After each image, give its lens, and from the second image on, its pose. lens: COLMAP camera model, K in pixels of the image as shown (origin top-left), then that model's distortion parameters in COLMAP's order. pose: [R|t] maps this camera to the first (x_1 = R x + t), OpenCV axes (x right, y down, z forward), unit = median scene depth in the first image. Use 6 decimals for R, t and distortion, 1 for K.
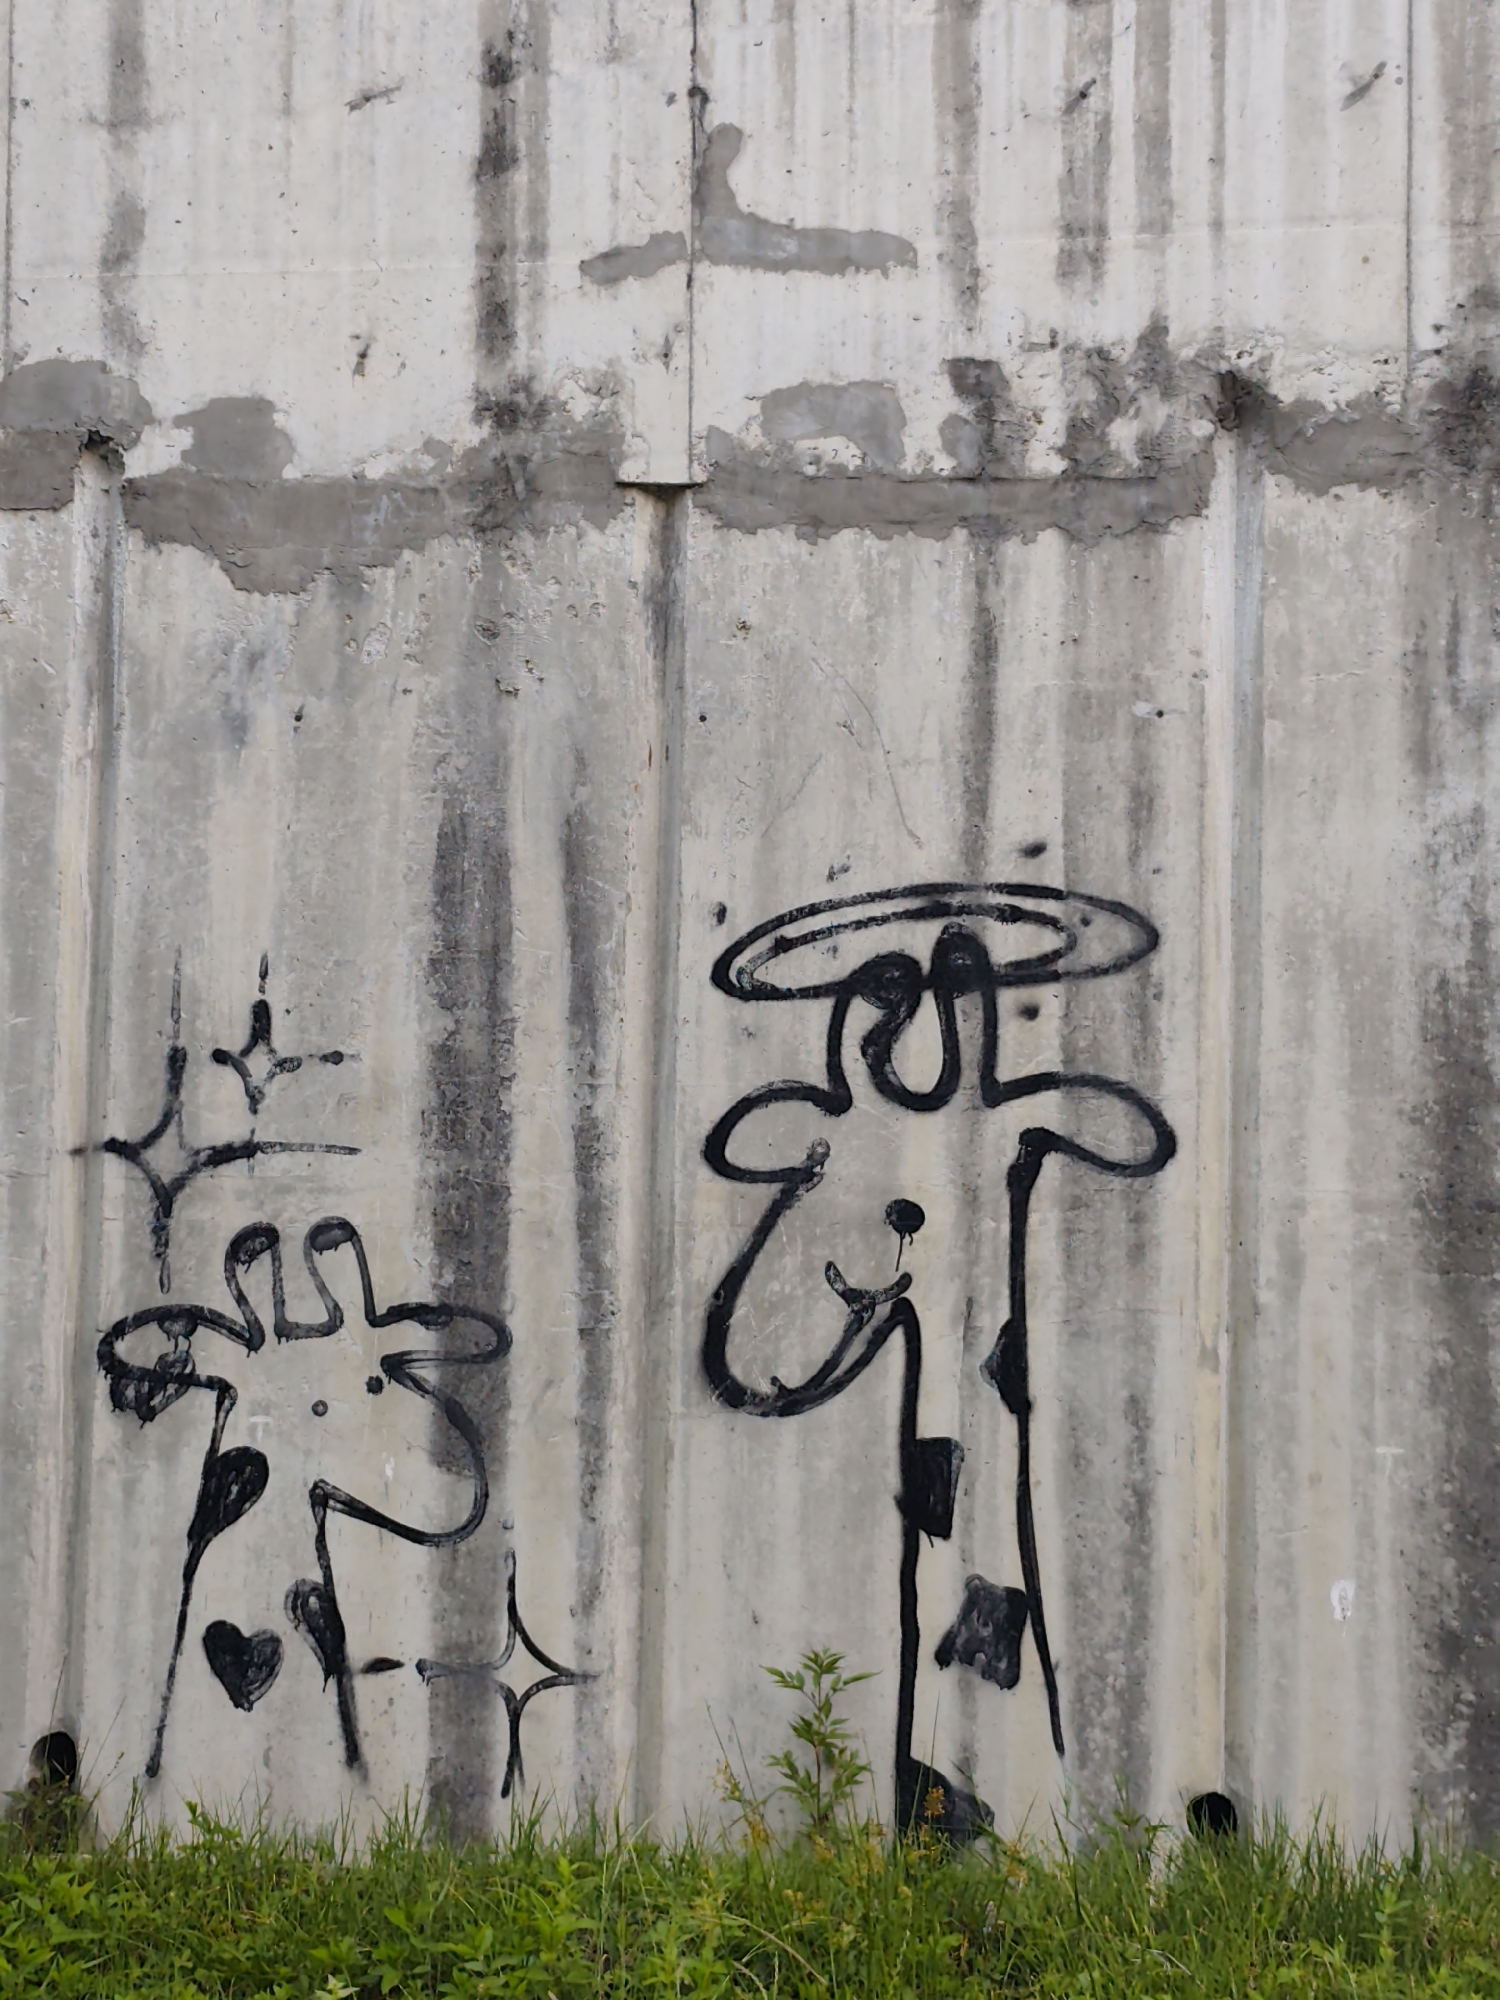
lens RADIAL K [[4025.7, 0, 750.0], [0, 4025.7, 1000.0], [0, 0, 1]] dist [0.226638, -1.150888]
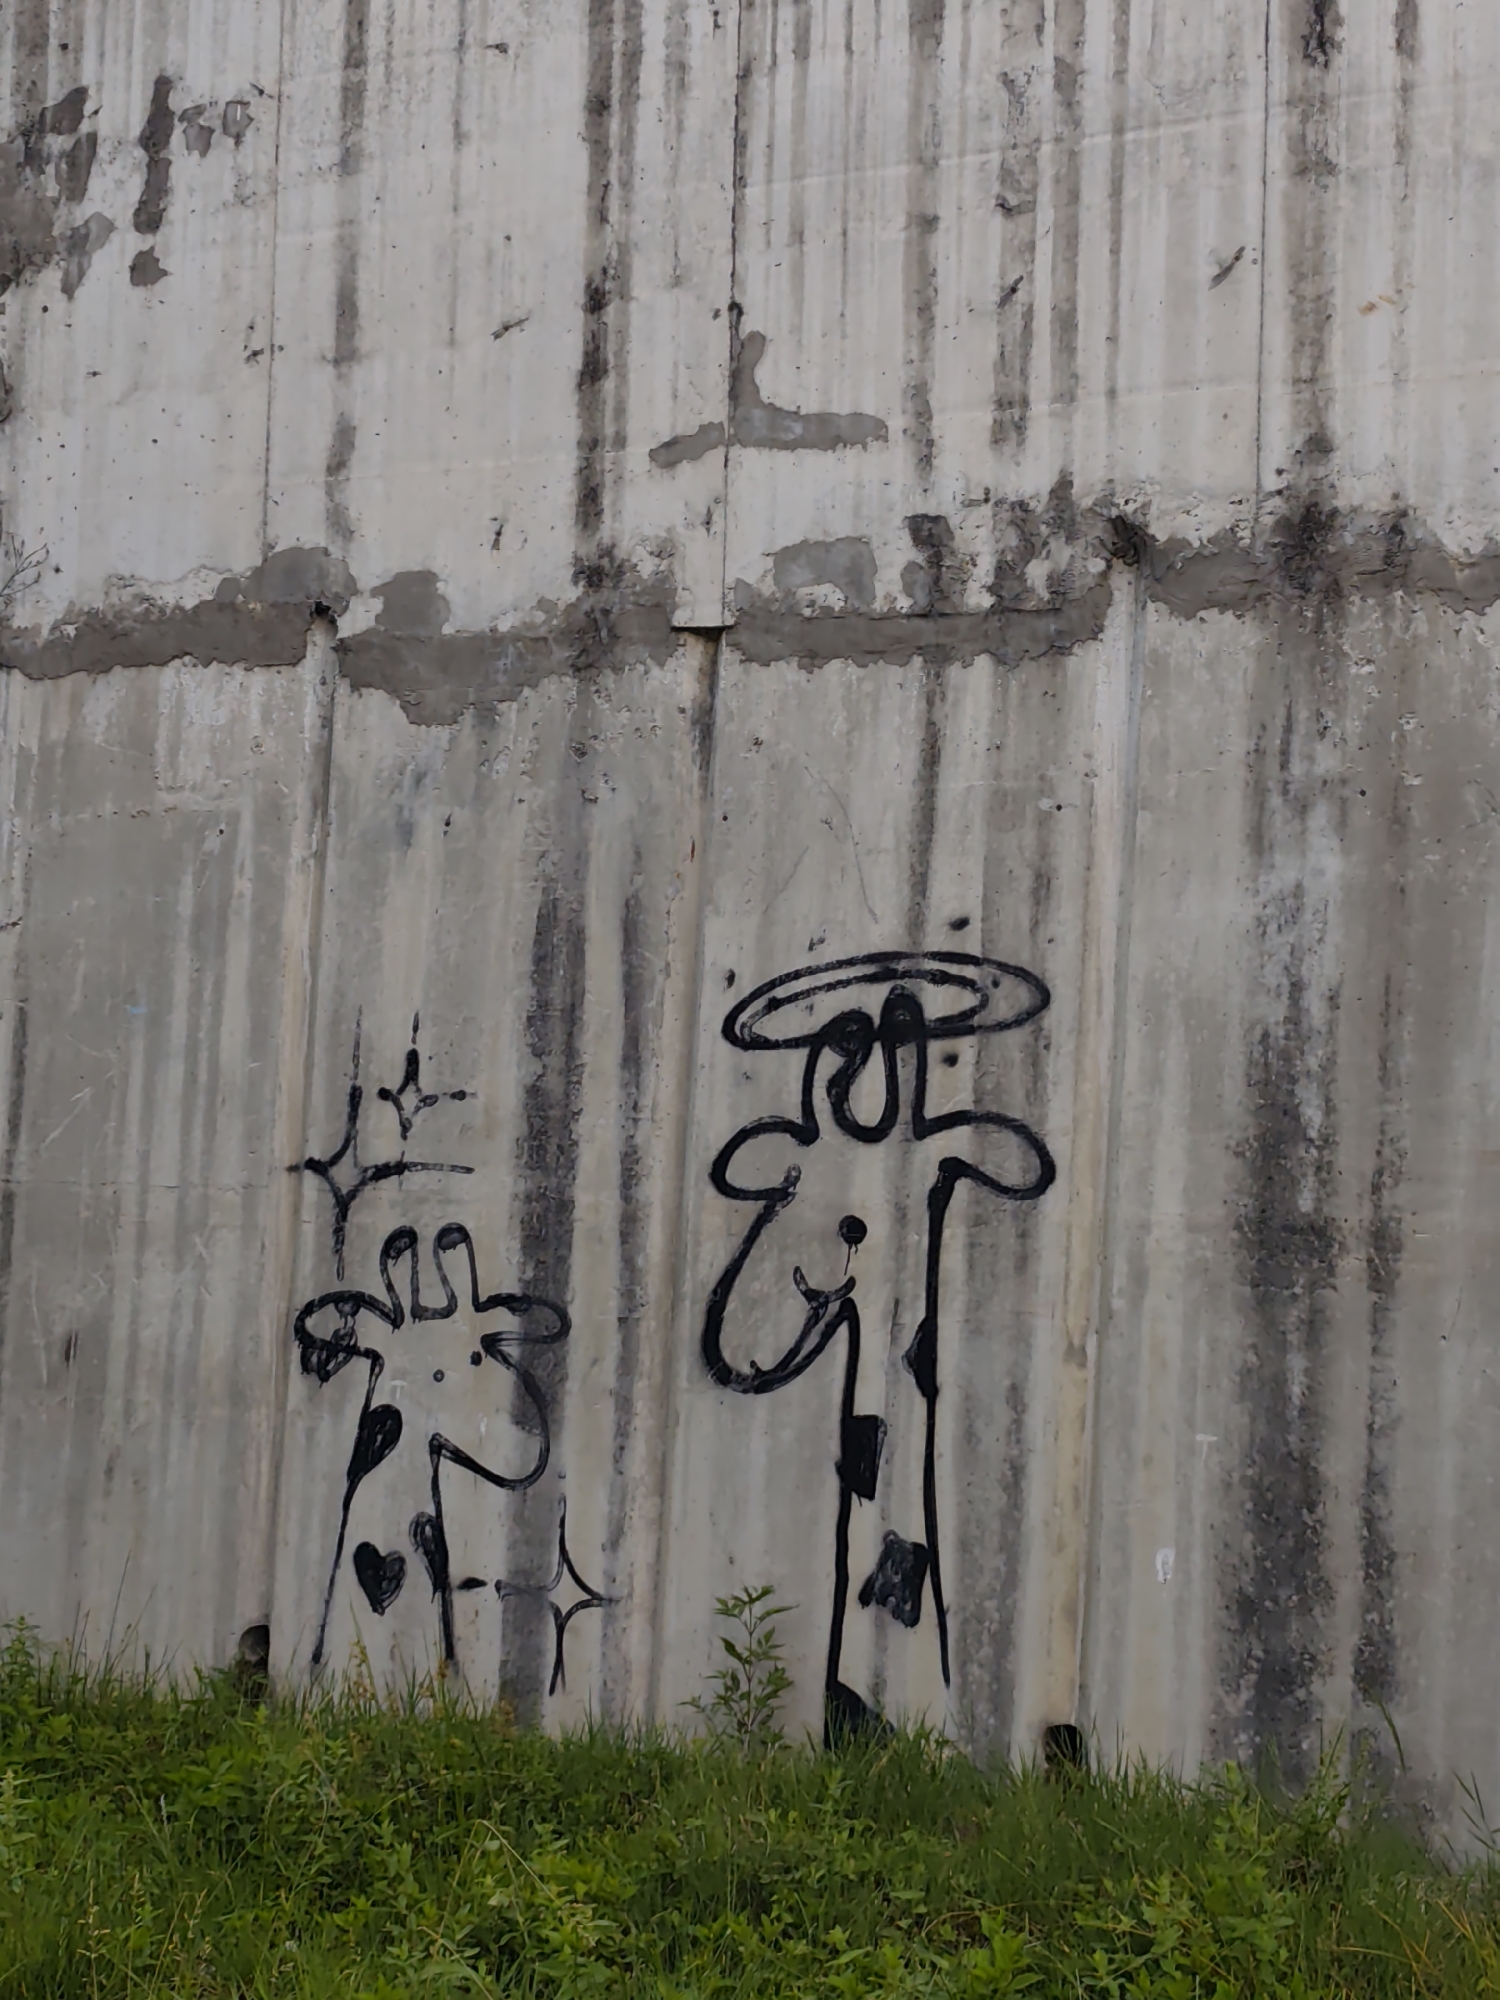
lens RADIAL K [[4025.7, 0, 750.0], [0, 4025.7, 1000.0], [0, 0, 1]] dist [0.226638, -1.150888]
pose [[0.924445, -0.000455, -0.381316, 0.463313], [-0.010264, 0.999607, -0.026076, 0.016748], [0.381178, 0.028020, 0.924077, -0.120153]]
